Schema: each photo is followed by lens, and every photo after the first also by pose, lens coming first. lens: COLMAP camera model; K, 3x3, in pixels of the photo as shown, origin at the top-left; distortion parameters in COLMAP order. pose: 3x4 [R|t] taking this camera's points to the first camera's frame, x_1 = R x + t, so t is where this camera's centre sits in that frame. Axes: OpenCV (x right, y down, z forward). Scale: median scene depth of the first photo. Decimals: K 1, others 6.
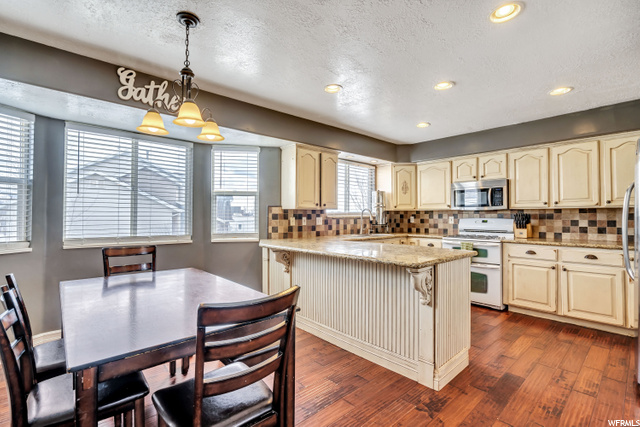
lens RADIAL K [[298.8, 0, 320.0], [0, 298.8, 213.5], [0, 0, 1]] dist [0.001511, 0.000631]
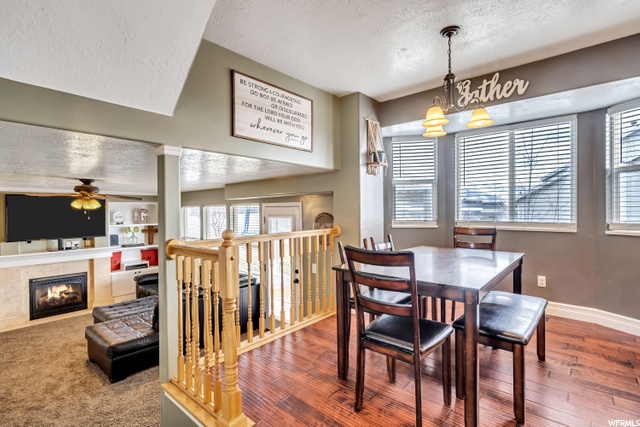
lens RADIAL K [[298.8, 0, 320.0], [0, 298.8, 213.5], [0, 0, 1]] dist [0.001511, 0.000631]
pose [[0.121877, 0.023728, -0.992262, 0.302654], [0.022394, 0.999394, 0.026650, 0.004759], [0.992293, -0.025469, 0.121272, 0.160211]]
